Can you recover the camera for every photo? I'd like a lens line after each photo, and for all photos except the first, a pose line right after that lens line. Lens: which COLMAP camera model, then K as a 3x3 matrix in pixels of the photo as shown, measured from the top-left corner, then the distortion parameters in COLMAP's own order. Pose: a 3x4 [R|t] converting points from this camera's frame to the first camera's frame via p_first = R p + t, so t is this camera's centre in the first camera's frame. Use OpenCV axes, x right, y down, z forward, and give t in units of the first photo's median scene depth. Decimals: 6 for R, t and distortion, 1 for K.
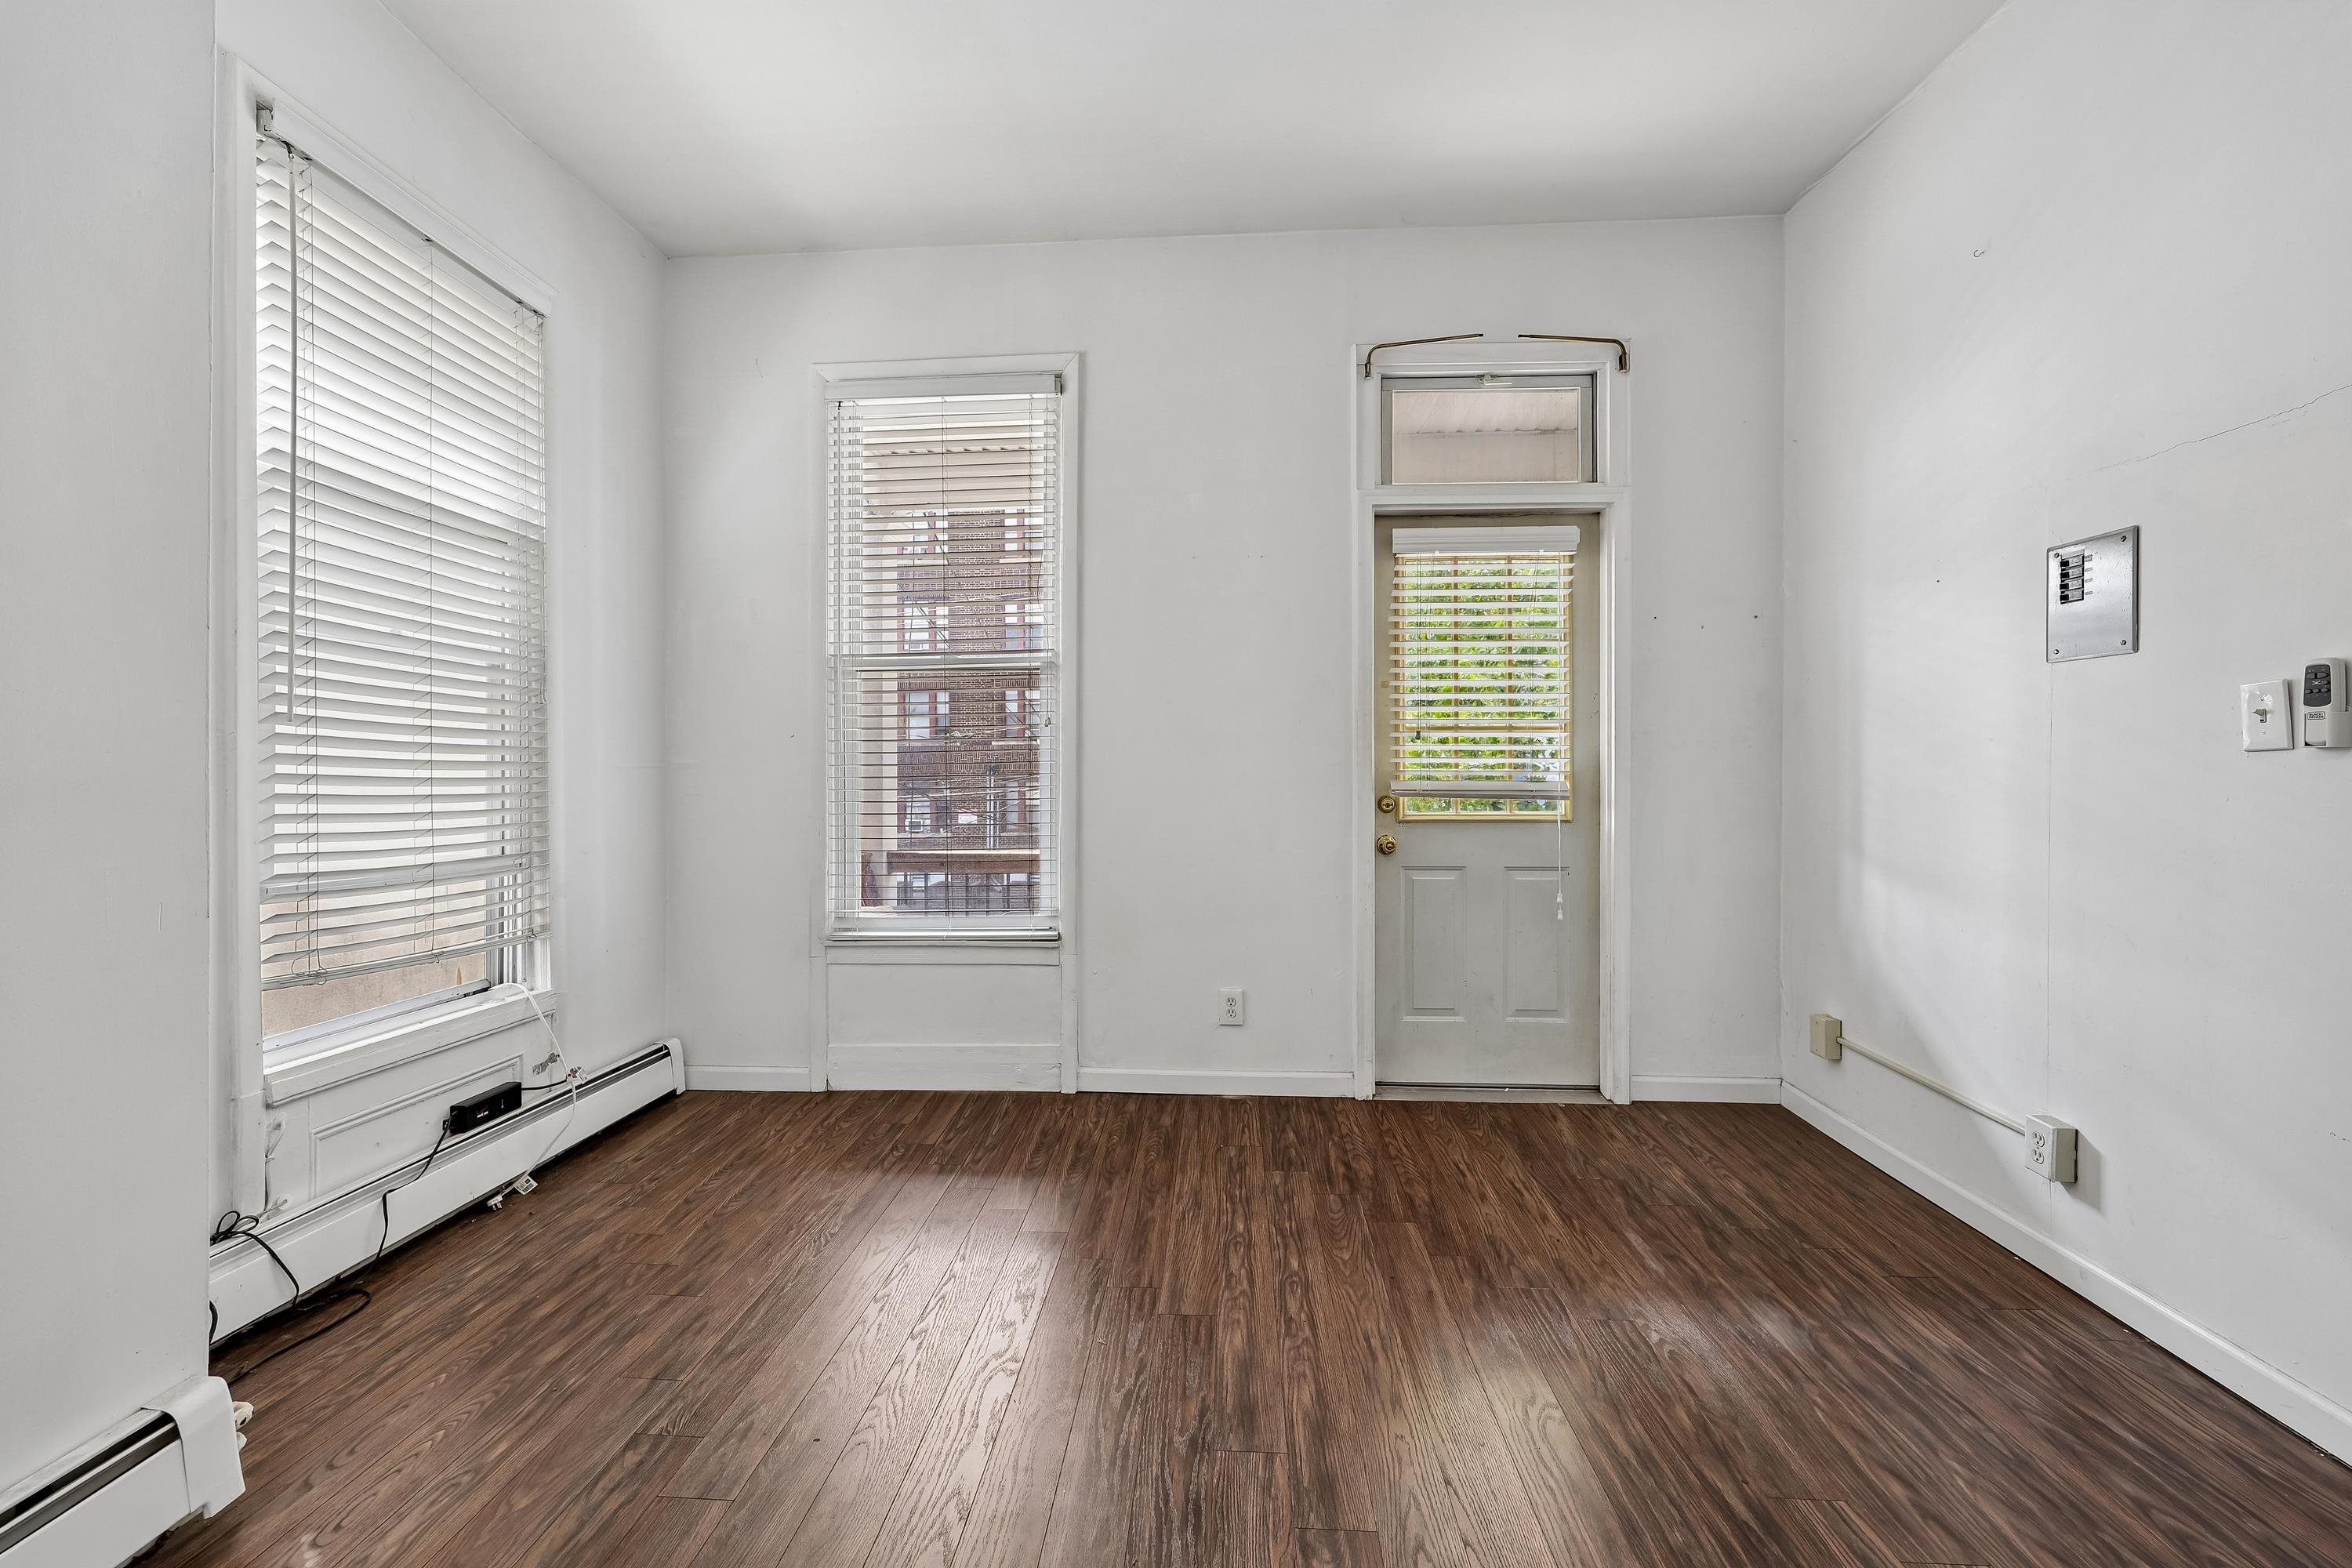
lens RADIAL K [[957.6, 0, 1170.7], [0, 957.6, 766.5], [0, 0, 1]] dist [0.016965, -0.003187]
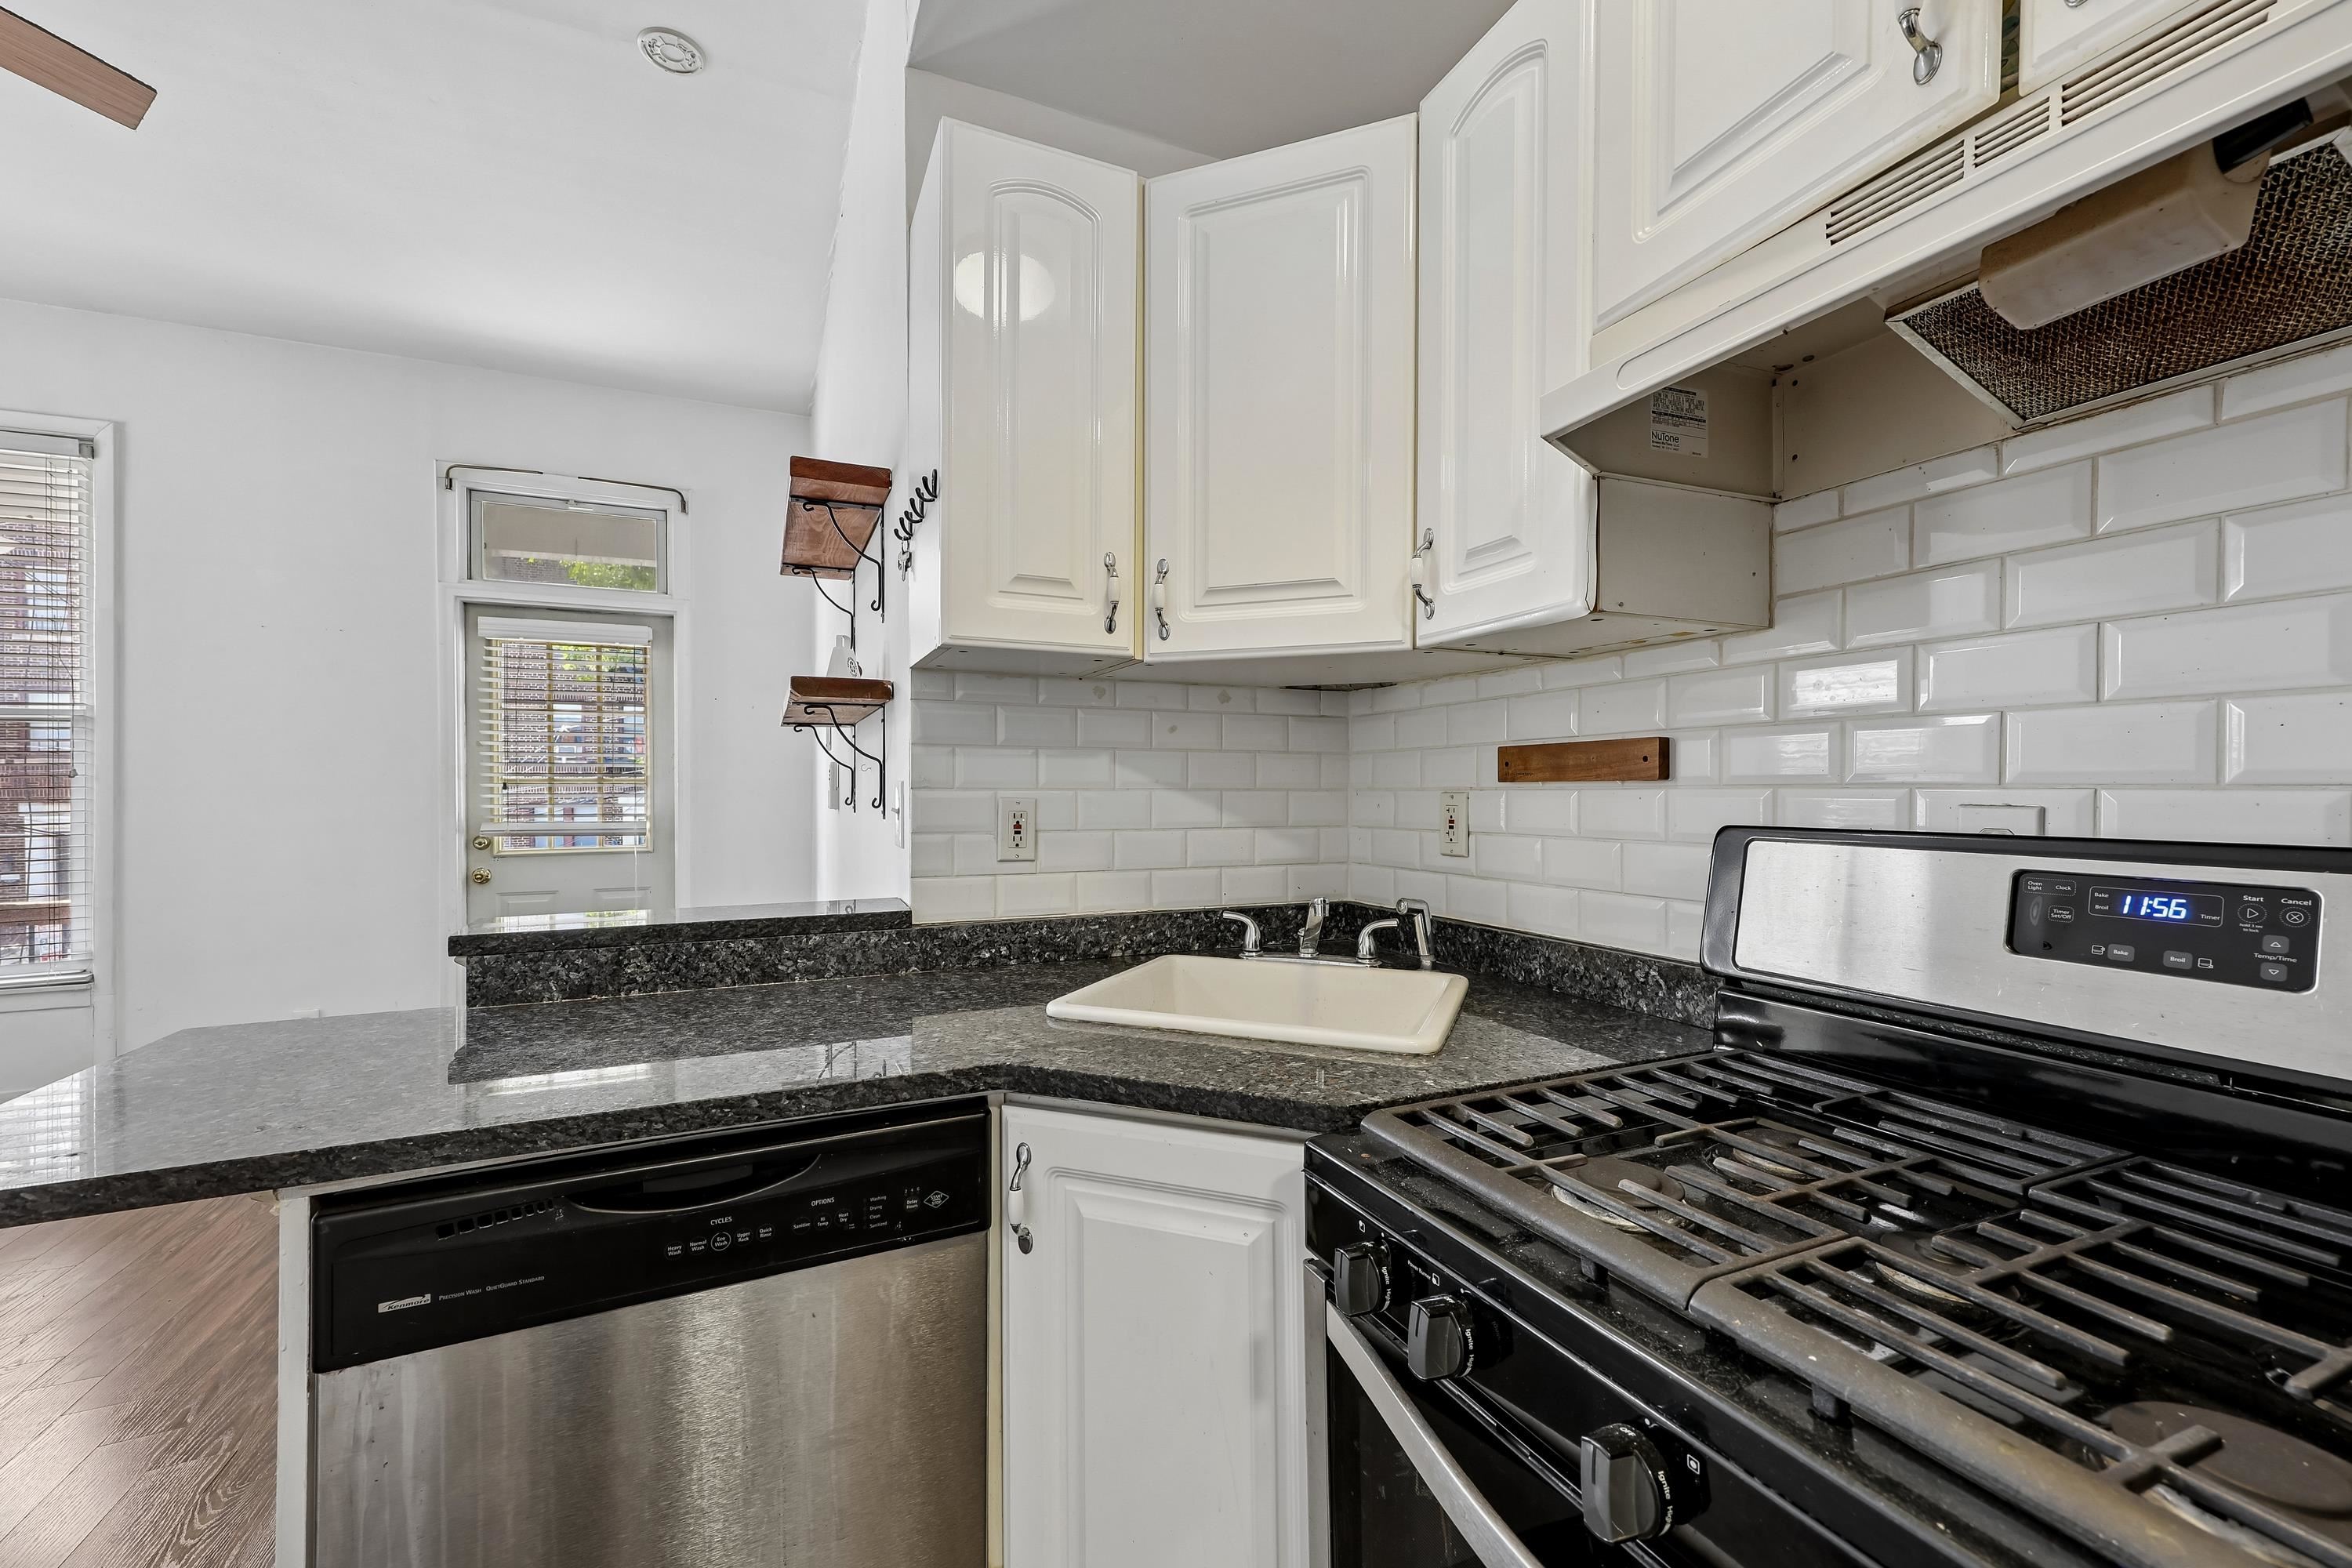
lens RADIAL K [[957.6, 0, 1196.8], [0, 957.6, 793.9], [0, 0, 1]] dist [0.016965, -0.003187]
pose [[0.887685, -0.007160, 0.460396, 0.653833], [0.001628, 0.999922, 0.012413, -0.050118], [-0.460448, -0.010269, 0.887627, -0.700307]]
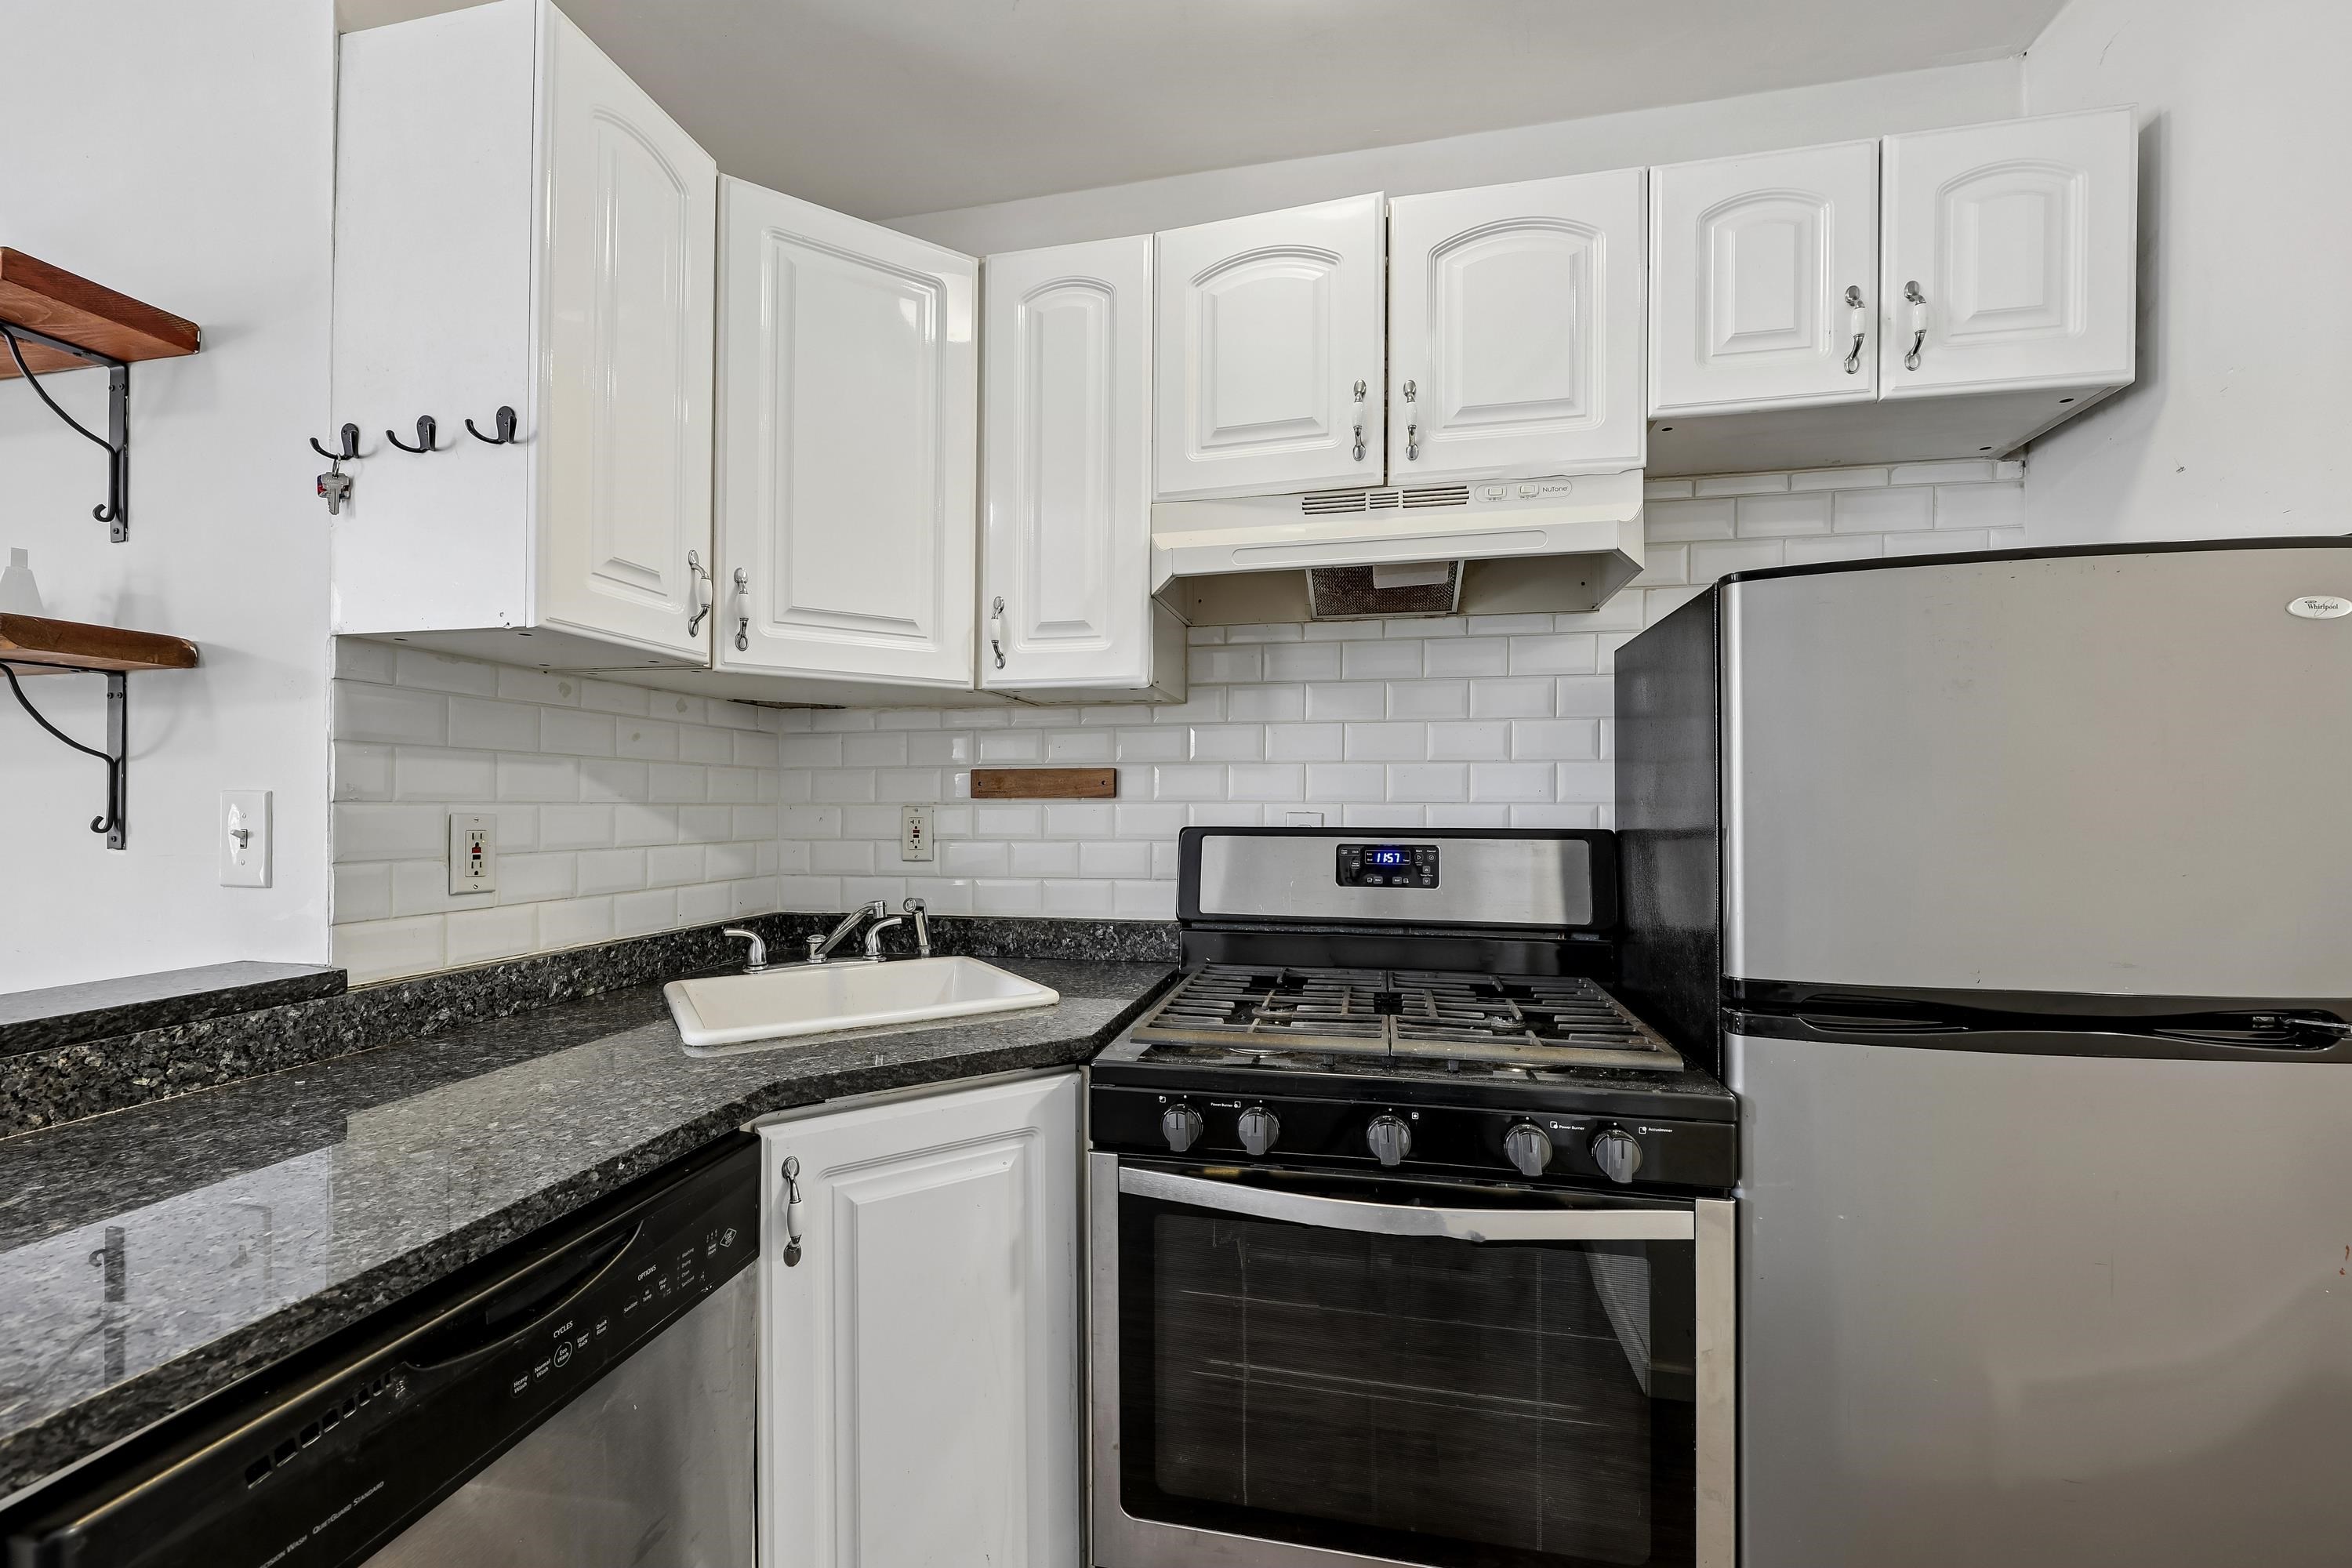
lens RADIAL K [[957.6, 0, 1189.6], [0, 957.6, 799.0], [0, 0, 1]] dist [0.016965, -0.003187]
pose [[0.142185, 0.001263, 0.989839, 0.369793], [-0.006039, 0.999982, -0.000409, -0.049647], [-0.989822, -0.005919, 0.142190, -0.514743]]
